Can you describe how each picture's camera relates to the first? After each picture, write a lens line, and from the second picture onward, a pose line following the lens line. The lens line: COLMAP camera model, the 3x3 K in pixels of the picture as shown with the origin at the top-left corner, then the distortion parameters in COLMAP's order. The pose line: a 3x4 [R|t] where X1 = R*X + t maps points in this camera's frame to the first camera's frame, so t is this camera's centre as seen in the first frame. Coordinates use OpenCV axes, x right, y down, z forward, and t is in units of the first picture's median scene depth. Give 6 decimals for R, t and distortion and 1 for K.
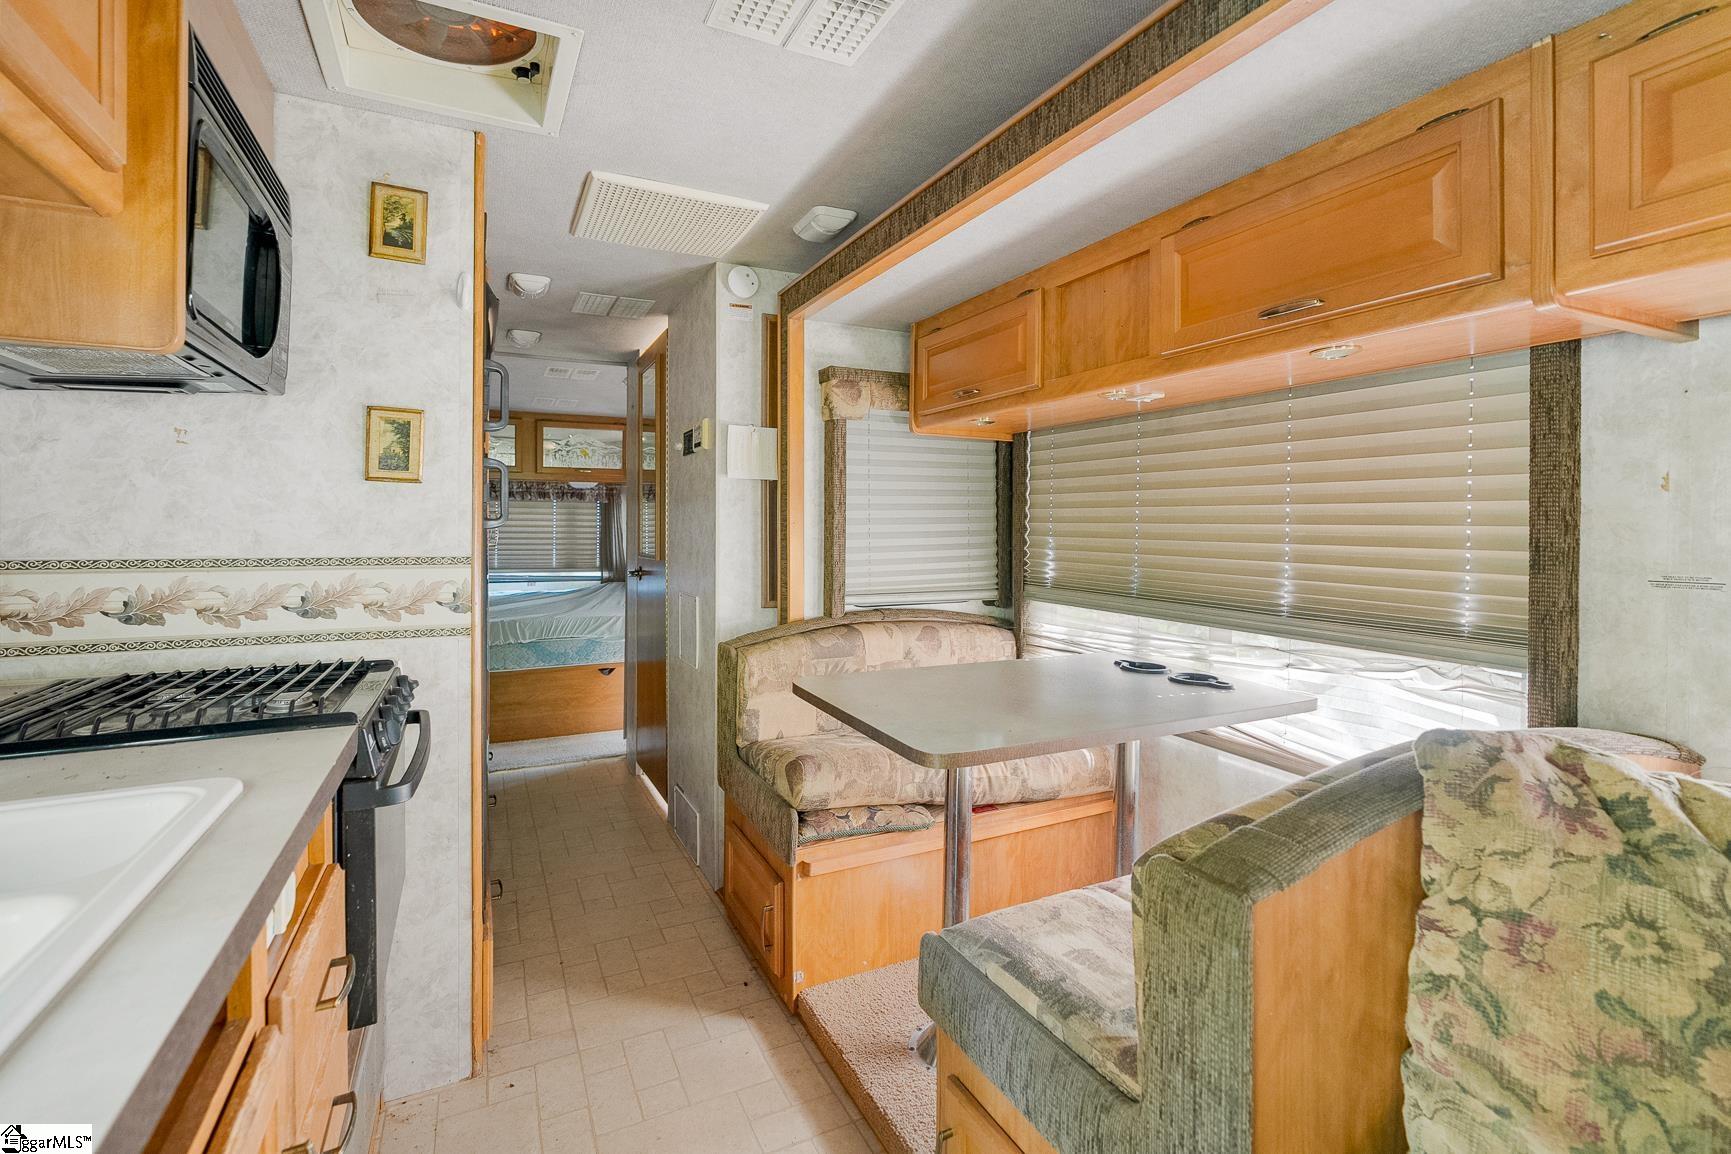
lens RADIAL K [[783.3, 0, 873.8], [0, 783.3, 532.8], [0, 0, 1]] dist [-0.012289, 0.003615]
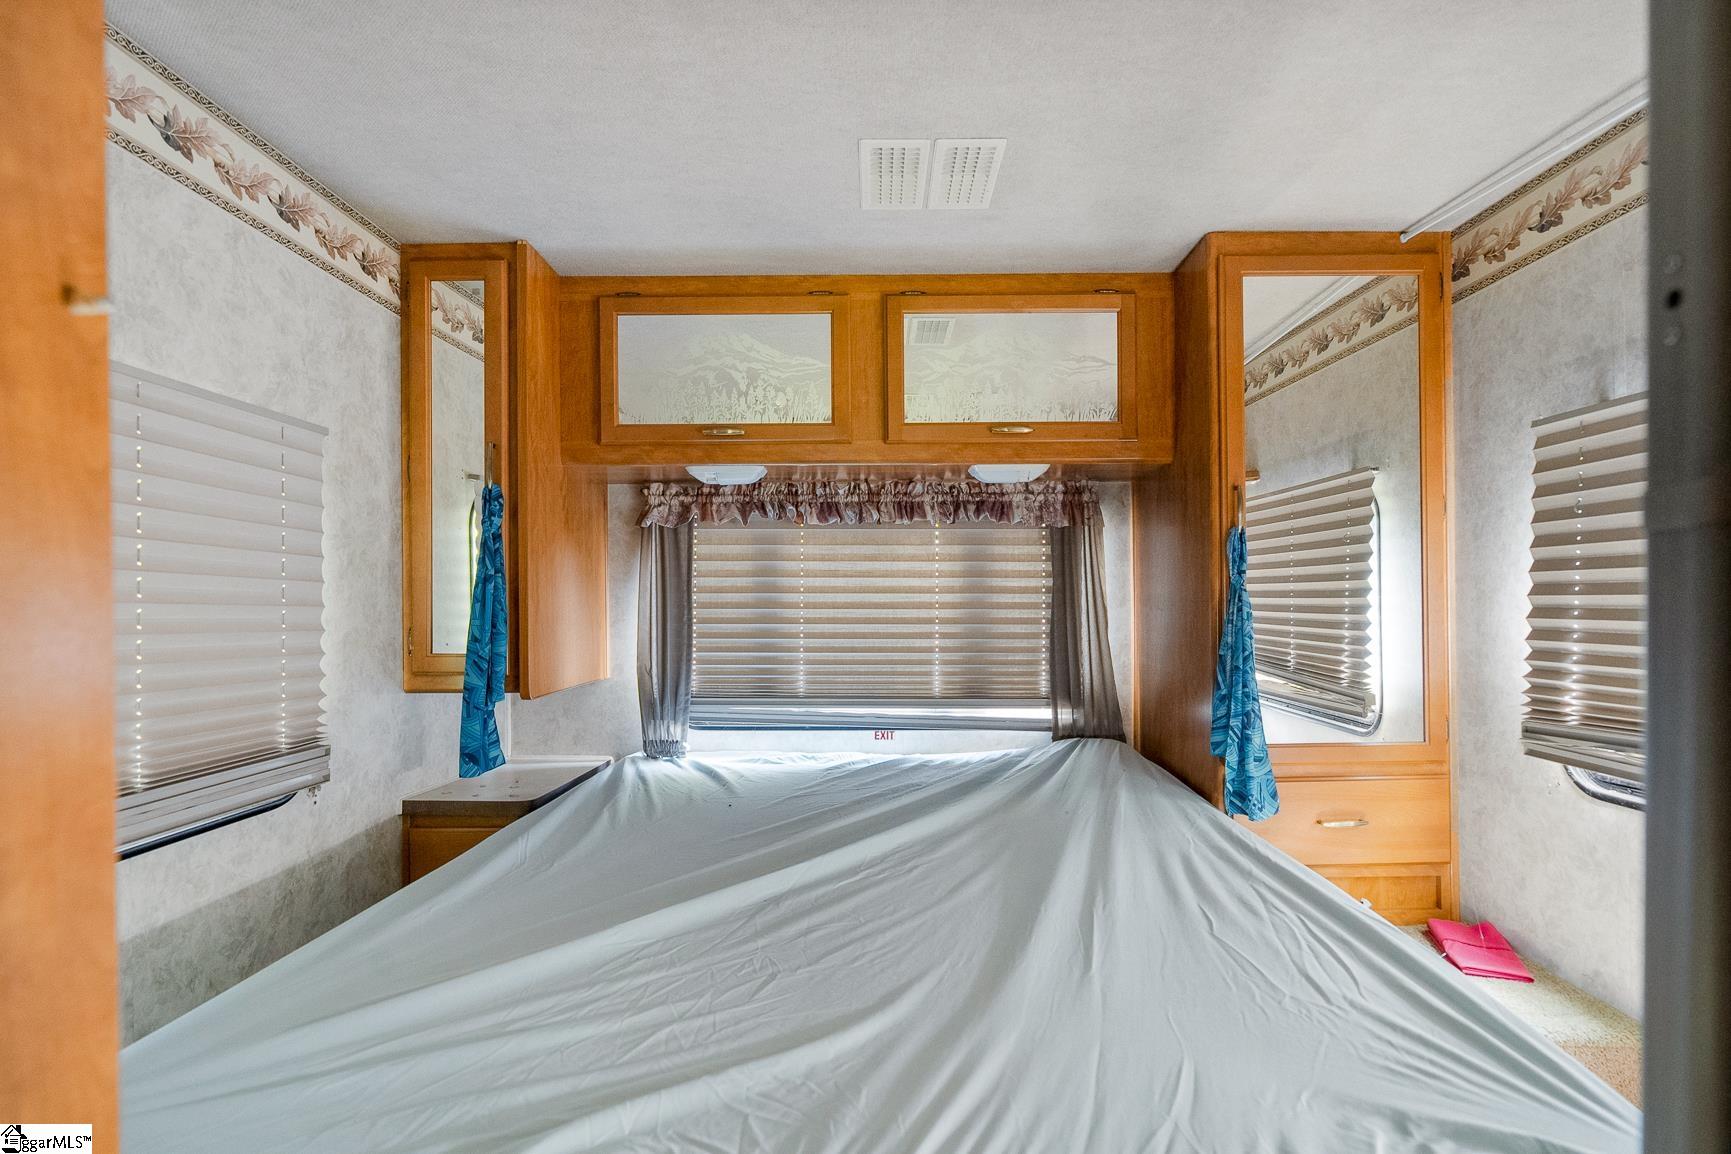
lens RADIAL K [[880.0, 0, 856.2], [0, 880.0, 592.5], [0, 0, 1]] dist [-0.008564, 0.002280]
pose [[0.879068, -0.013517, -0.476504, -0.851253], [0.005420, 0.999817, -0.018362, 0.003521], [0.476665, 0.013558, 0.878981, 2.160051]]
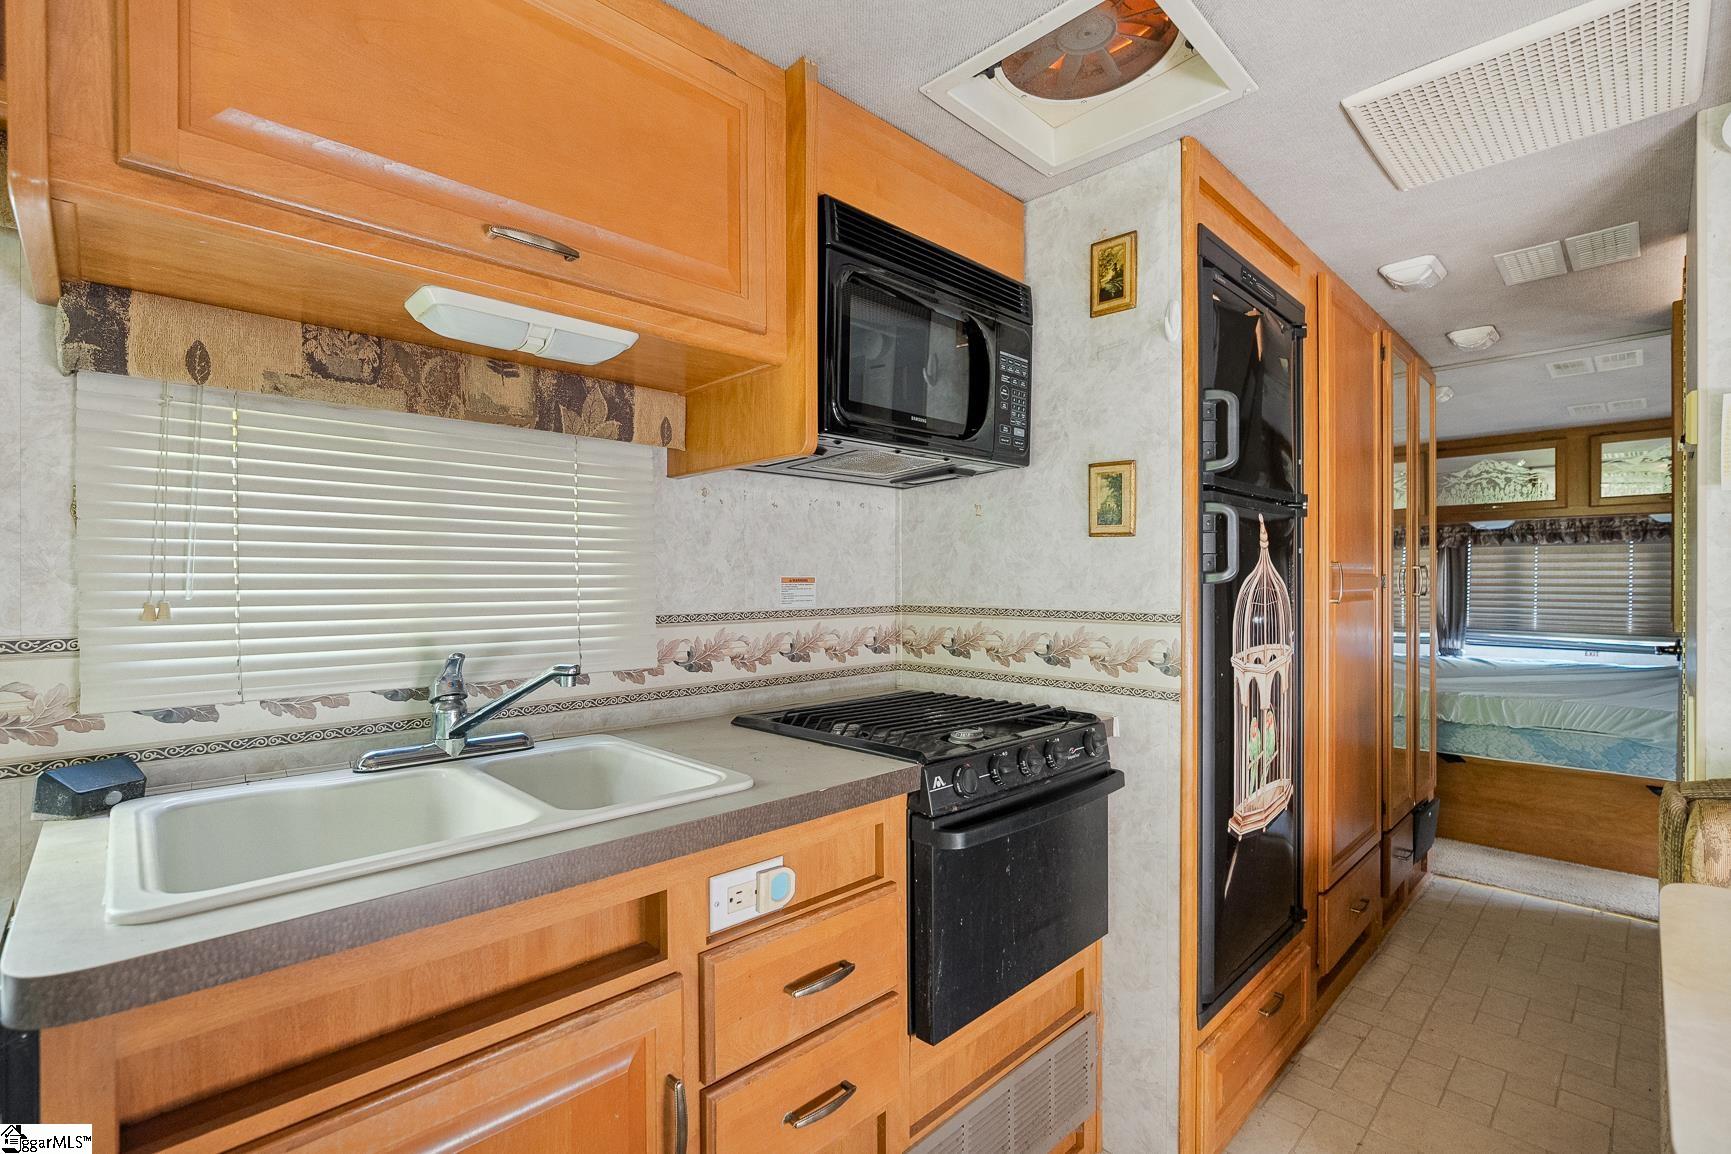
lens RADIAL K [[783.3, 0, 872.0], [0, 783.3, 588.7], [0, 0, 1]] dist [-0.012289, 0.003615]
pose [[0.302654, 0.006367, -0.953079, 0.240679], [-0.001085, 0.999979, 0.006336, -0.004485], [0.953100, -0.000884, 0.302655, 0.401227]]
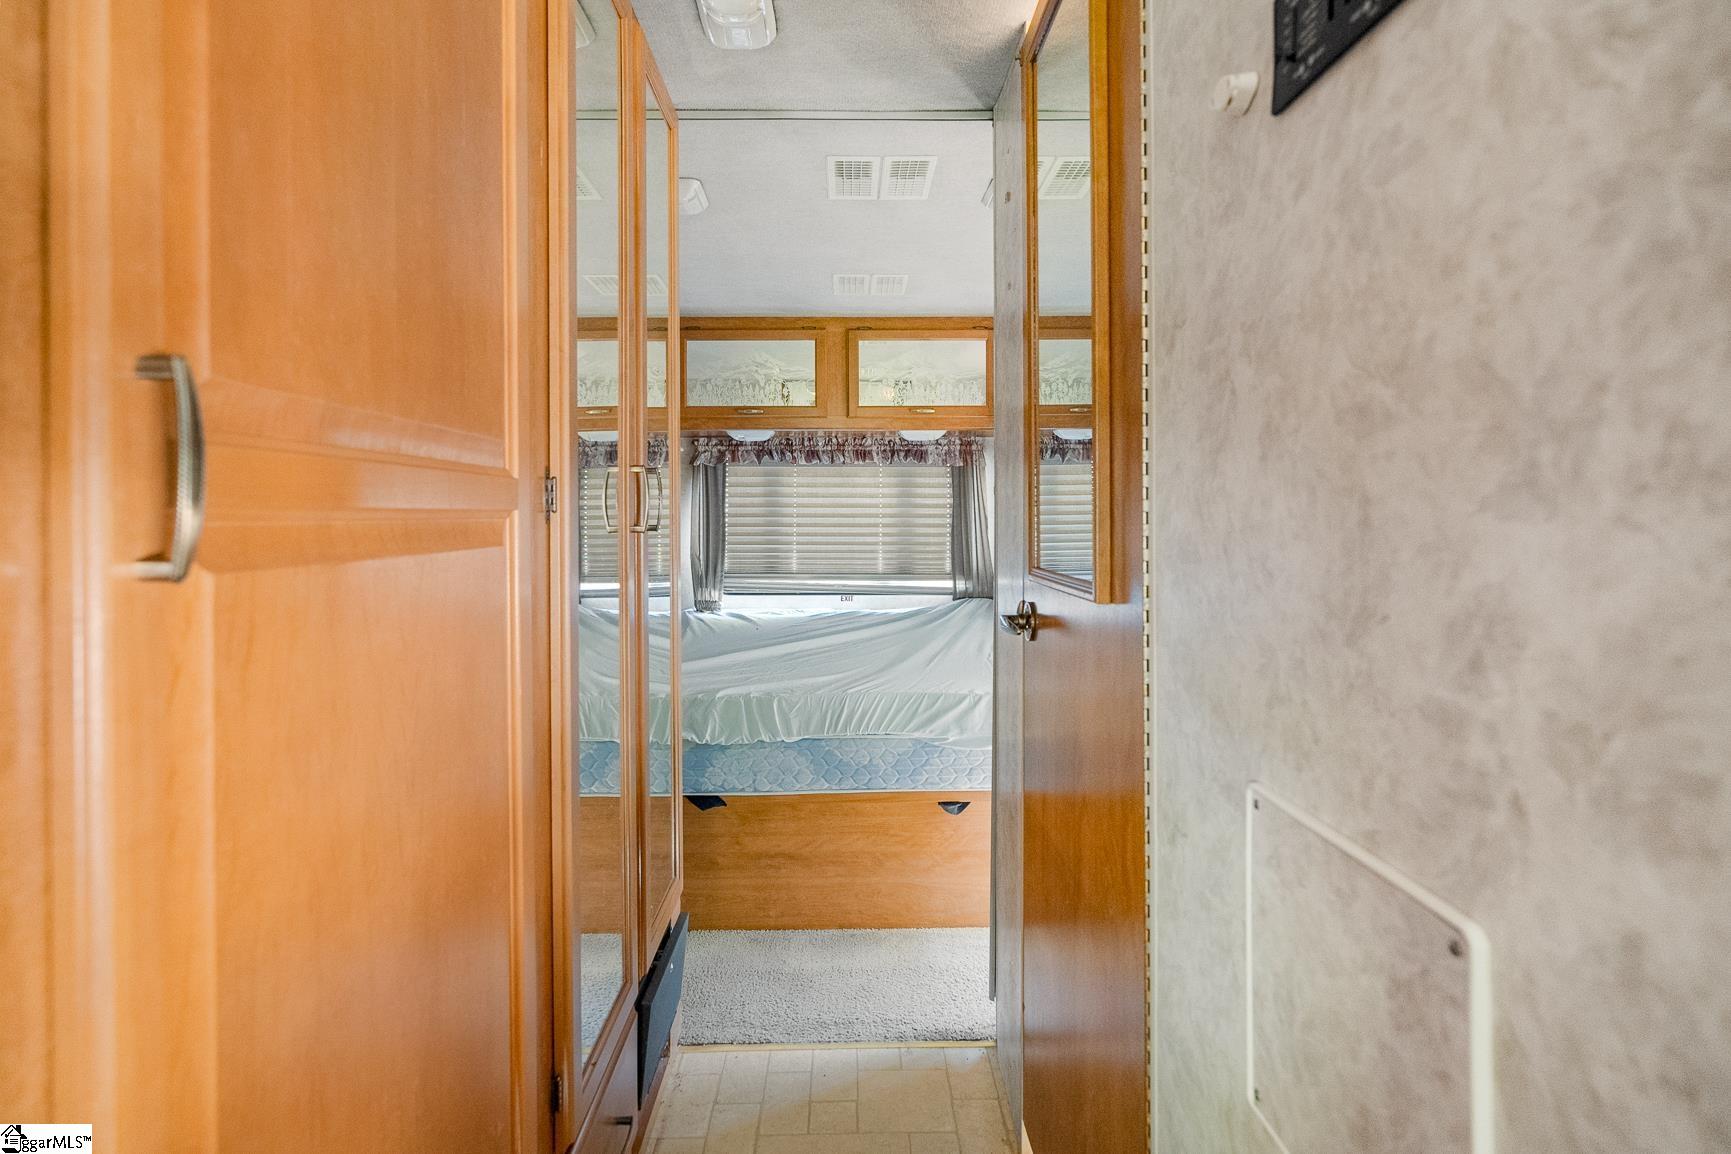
lens RADIAL K [[880.0, 0, 837.5], [0, 880.0, 508.8], [0, 0, 1]] dist [-0.008564, 0.002280]
pose [[0.886208, -0.009009, -0.463201, -0.426928], [0.003700, 0.999917, -0.012370, 0.009738], [0.463274, 0.009248, 0.886167, 1.346679]]
